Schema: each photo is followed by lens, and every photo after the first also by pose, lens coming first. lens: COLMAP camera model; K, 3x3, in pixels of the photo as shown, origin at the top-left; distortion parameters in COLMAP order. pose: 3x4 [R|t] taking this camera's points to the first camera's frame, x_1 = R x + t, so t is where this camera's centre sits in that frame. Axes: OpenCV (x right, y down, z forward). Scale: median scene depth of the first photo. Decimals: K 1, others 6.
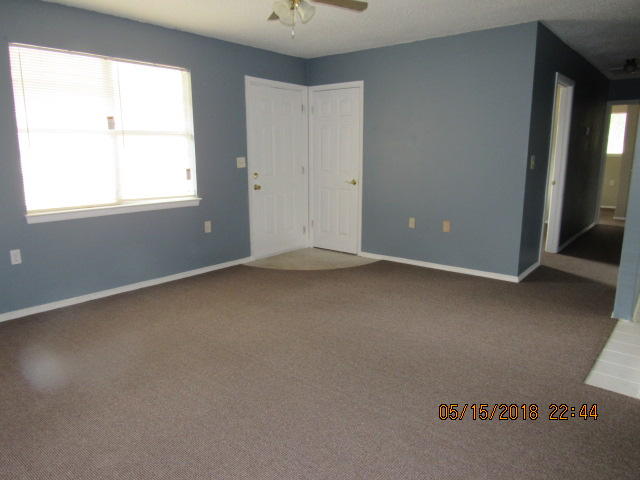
lens RADIAL K [[458.4, 0, 323.3], [0, 458.4, 241.9], [0, 0, 1]] dist [-0.032636, -0.005475]
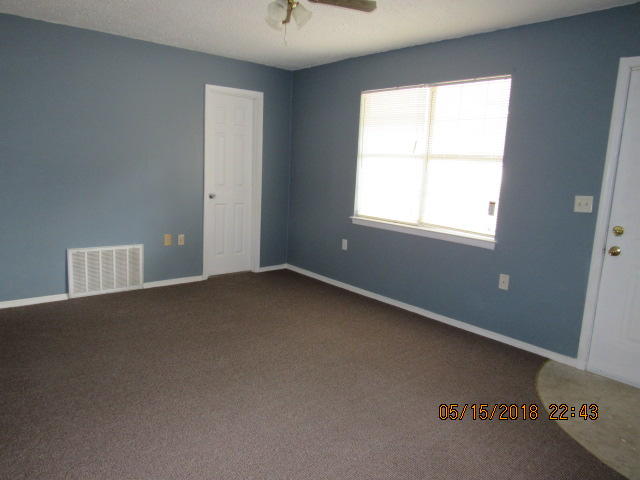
lens RADIAL K [[458.4, 0, 319.8], [0, 458.4, 241.7], [0, 0, 1]] dist [-0.032636, -0.005475]
pose [[-0.175658, 0.150964, -0.972807, 0.534732], [-0.244703, 0.950462, 0.191682, -0.172005], [0.953554, 0.271719, -0.130015, 0.835786]]
